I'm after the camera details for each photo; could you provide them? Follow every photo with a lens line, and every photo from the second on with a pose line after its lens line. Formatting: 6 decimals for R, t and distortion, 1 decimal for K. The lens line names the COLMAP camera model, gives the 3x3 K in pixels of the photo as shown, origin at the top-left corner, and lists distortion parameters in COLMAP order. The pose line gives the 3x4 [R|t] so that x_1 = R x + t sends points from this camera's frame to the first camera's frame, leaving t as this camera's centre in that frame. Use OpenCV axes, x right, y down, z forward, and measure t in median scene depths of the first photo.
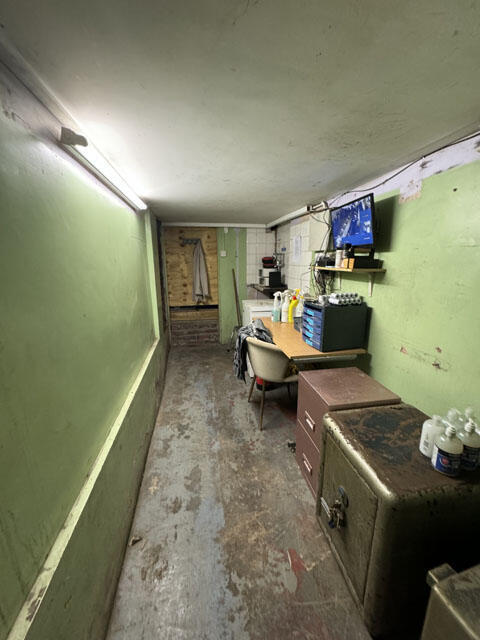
lens RADIAL K [[257.6, 0, 239.6], [0, 257.6, 320.9], [0, 0, 1]] dist [-0.000994, -0.000060]
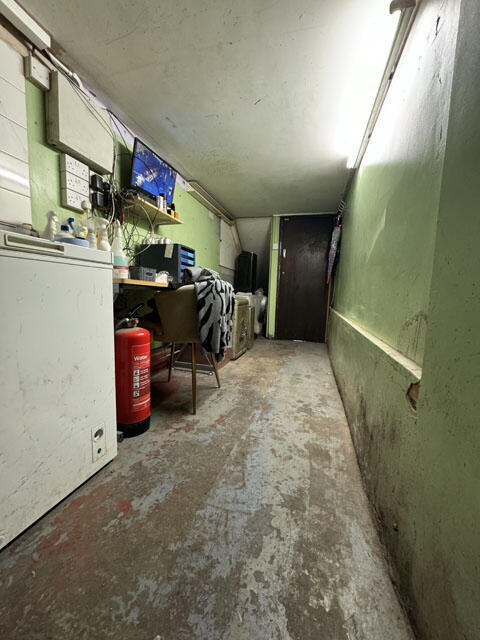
lens RADIAL K [[257.6, 0, 239.7], [0, 257.6, 318.9], [0, 0, 1]] dist [-0.000994, -0.000060]
pose [[-0.903445, -0.070520, 0.422864, -0.335813], [0.068249, 0.950139, 0.304266, -0.076797], [-0.423236, 0.303747, -0.853586, 1.591497]]
